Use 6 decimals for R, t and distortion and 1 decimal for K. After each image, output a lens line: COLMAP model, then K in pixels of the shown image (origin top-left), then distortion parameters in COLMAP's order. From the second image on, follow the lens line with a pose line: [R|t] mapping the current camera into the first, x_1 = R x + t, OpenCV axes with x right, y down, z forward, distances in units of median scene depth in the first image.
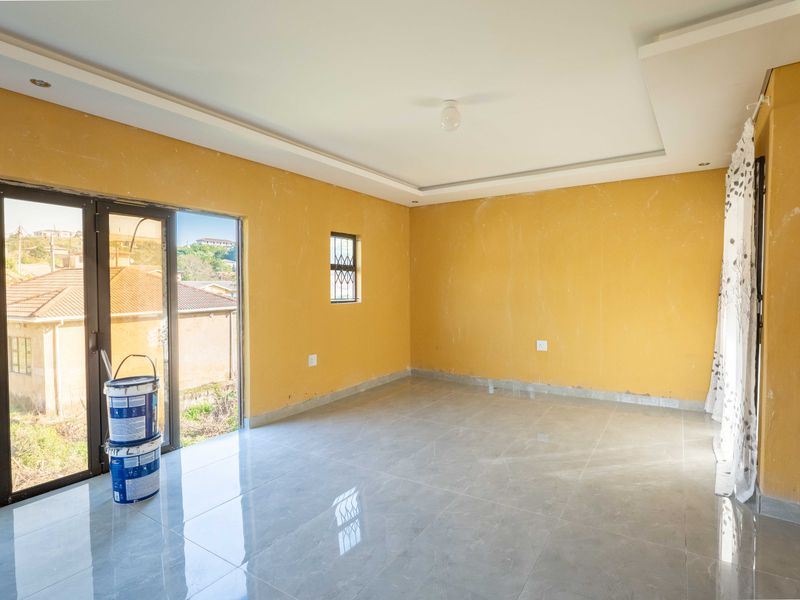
lens RADIAL K [[428.7, 0, 407.1], [0, 428.7, 297.5], [0, 0, 1]] dist [-0.009613, 0.000961]
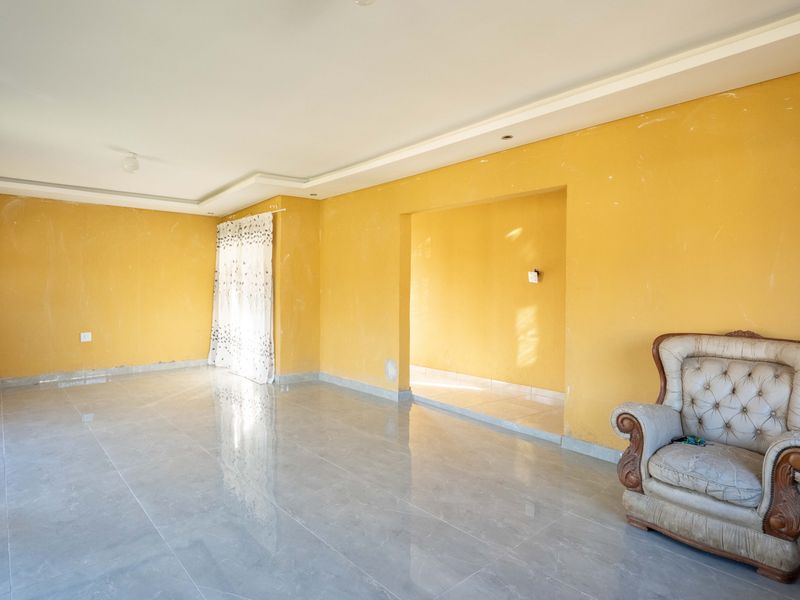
lens RADIAL K [[450.4, 0, 400.0], [0, 450.4, 300.0], [0, 0, 1]] dist [-0.012672, -0.000594]
pose [[0.269130, -0.012978, 0.963016, -0.941461], [0.018148, 0.999800, 0.008402, 0.027586], [-0.962933, 0.015216, 0.269312, -0.212704]]
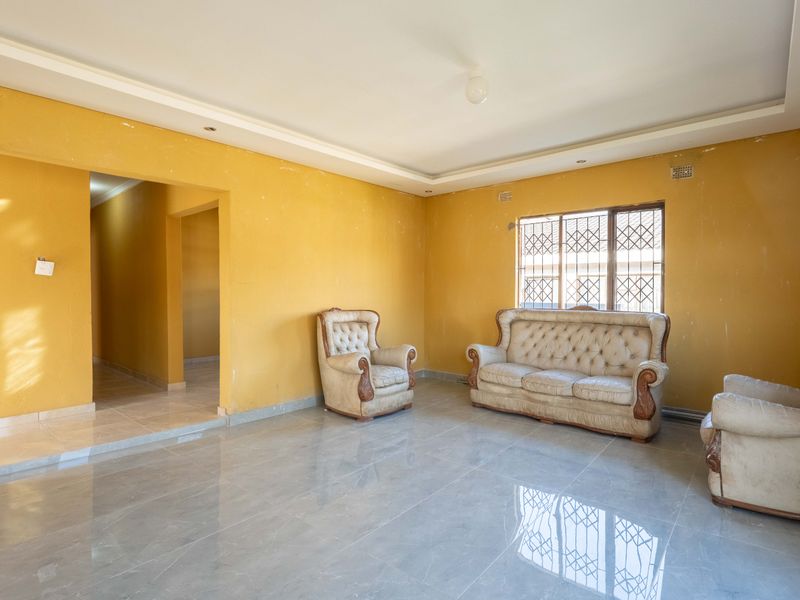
lens RADIAL K [[450.4, 0, 400.0], [0, 450.4, 300.0], [0, 0, 1]] dist [-0.012672, -0.000594]
pose [[-0.993166, 0.005715, 0.116567, -0.412015], [0.011338, 0.998801, 0.047633, 0.008279], [-0.116155, 0.048629, -0.992040, 0.797348]]
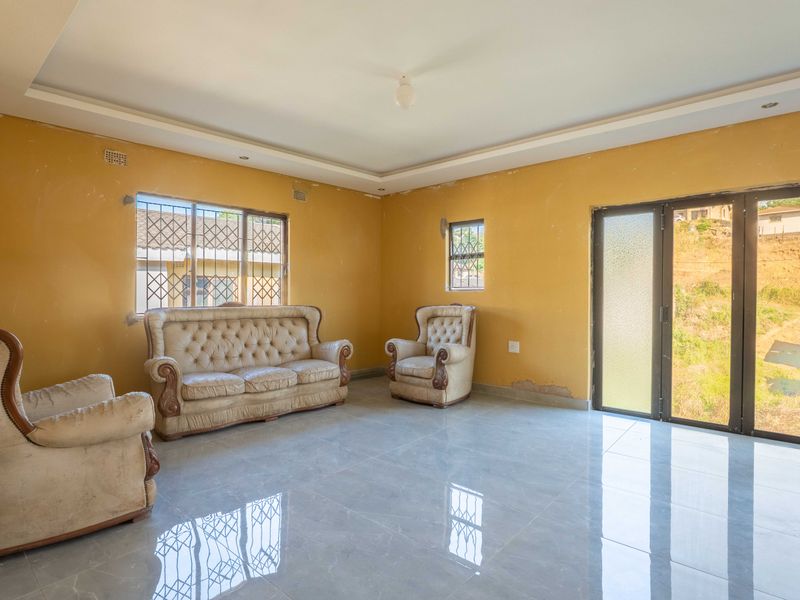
lens RADIAL K [[428.7, 0, 407.1], [0, 428.7, 297.5], [0, 0, 1]] dist [-0.009613, 0.000961]
pose [[-0.143533, 0.013035, -0.989560, 0.381499], [-0.024370, 0.999563, 0.016701, 0.048438], [0.989345, 0.026512, -0.143152, 0.092635]]
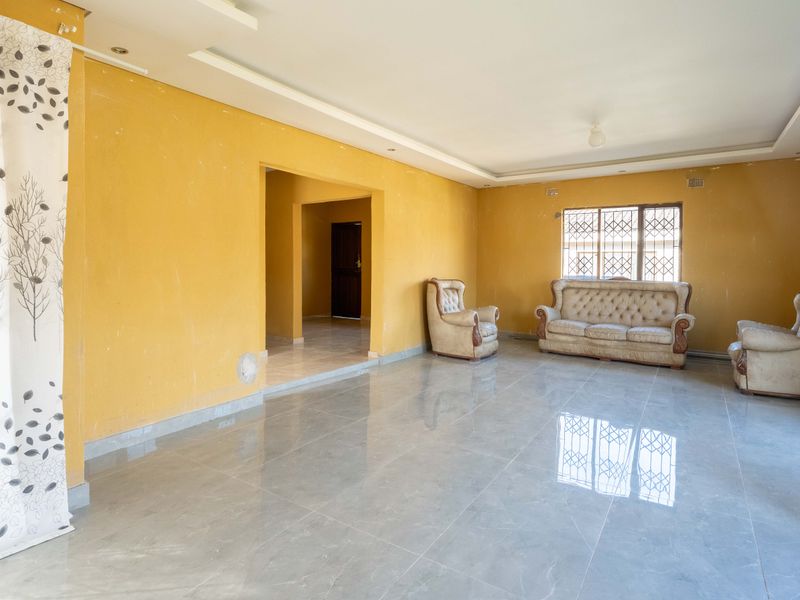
lens RADIAL K [[473.1, 0, 367.2], [0, 473.1, 270.6], [0, 0, 1]] dist [-0.018918, 0.000613]
pose [[-0.999035, 0.000999, 0.043916, 0.138940], [0.002915, 0.999046, 0.043582, -0.015708], [-0.043831, 0.043668, -0.998084, 1.342520]]
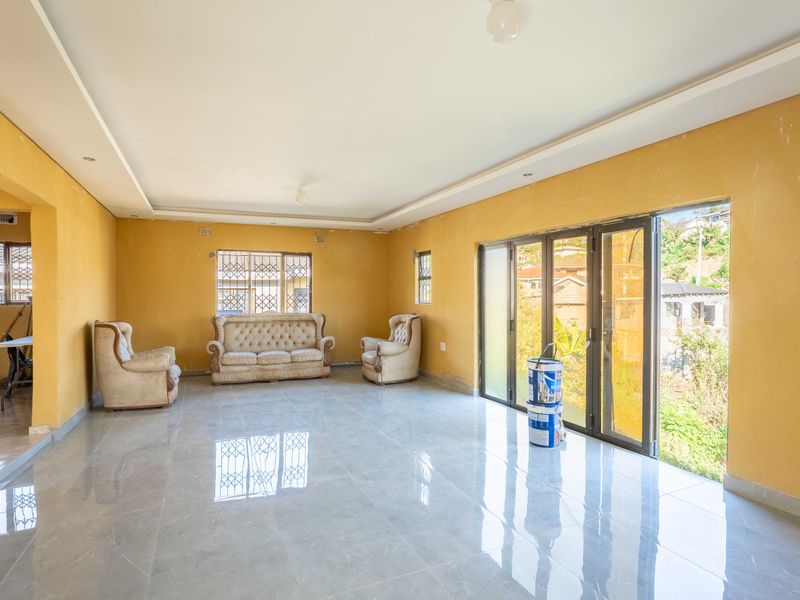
lens RADIAL K [[428.7, 0, 407.1], [0, 428.7, 297.5], [0, 0, 1]] dist [-0.009613, 0.000961]
pose [[-0.528926, 0.011333, -0.848592, 0.612034], [-0.016342, 0.999589, 0.023535, -0.028453], [0.848511, 0.026315, -0.528524, 1.058946]]
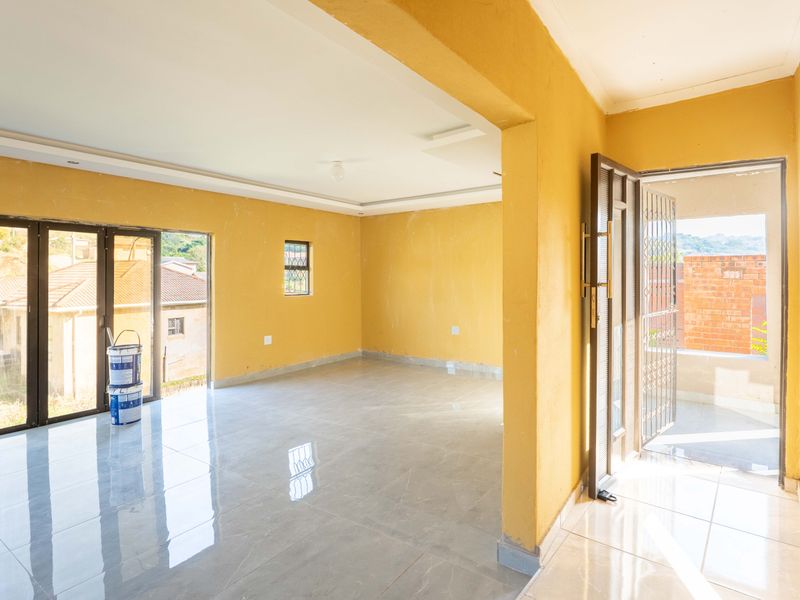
lens RADIAL K [[441.8, 0, 404.9], [0, 441.8, 273.4], [0, 0, 1]] dist [-0.004219, -0.000727]
pose [[0.998898, -0.000341, -0.046922, 0.351030], [-0.001234, 0.999437, -0.033537, -0.014320], [0.046907, 0.033558, 0.998335, -0.440783]]
